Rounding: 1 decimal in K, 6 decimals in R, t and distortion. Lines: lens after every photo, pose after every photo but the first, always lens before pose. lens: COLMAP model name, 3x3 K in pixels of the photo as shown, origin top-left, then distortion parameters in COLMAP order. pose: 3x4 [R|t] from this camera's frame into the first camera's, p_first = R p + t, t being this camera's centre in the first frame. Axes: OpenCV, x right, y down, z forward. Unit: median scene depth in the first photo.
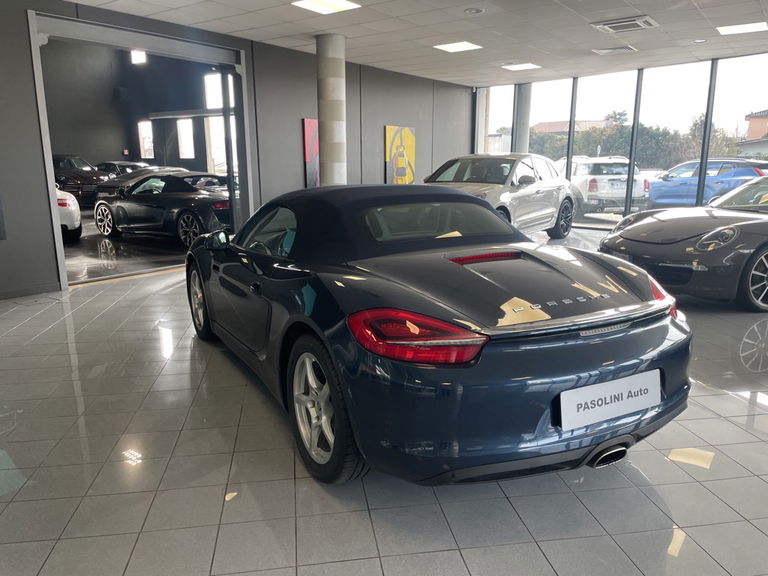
lens RADIAL K [[586.0, 0, 384.0], [0, 586.0, 288.0], [0, 0, 1]] dist [0.111681, -0.139994]
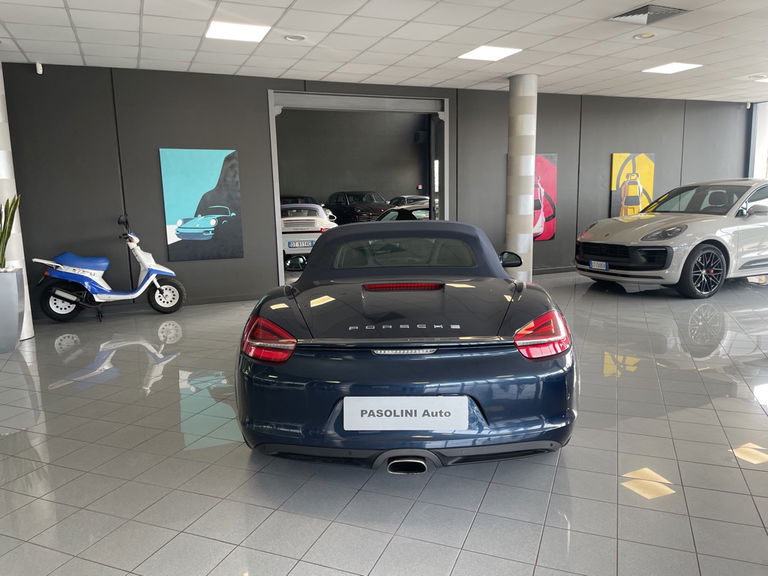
lens RADIAL K [[586.0, 0, 384.0], [0, 586.0, 288.0], [0, 0, 1]] dist [0.111681, -0.139994]
pose [[0.860710, 0.063859, -0.505075, 0.240746], [-0.086893, 0.995971, -0.022152, -0.006672], [0.501626, 0.062954, 0.862791, -0.003253]]
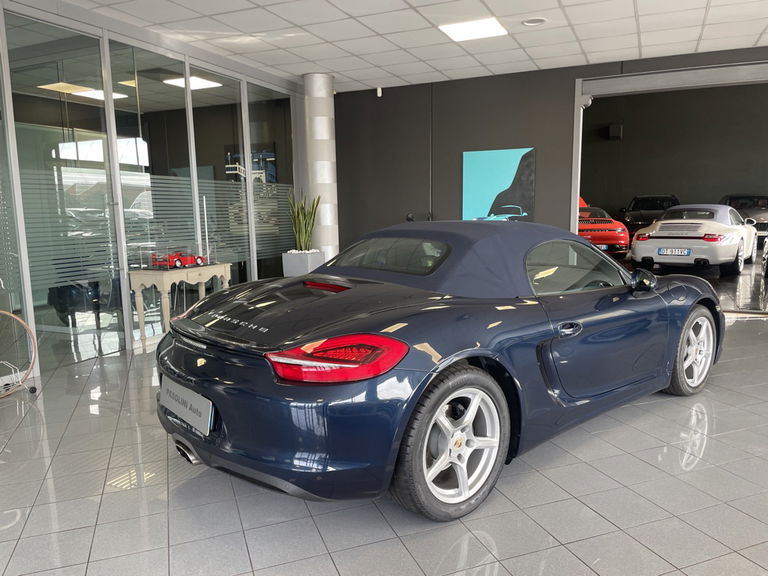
lens RADIAL K [[586.0, 0, 384.0], [0, 586.0, 288.0], [0, 0, 1]] dist [0.111681, -0.139994]
pose [[0.205587, 0.134556, -0.969344, 0.413472], [-0.189754, 0.977186, 0.095400, -0.057936], [0.960066, 0.164324, 0.226429, 0.284723]]
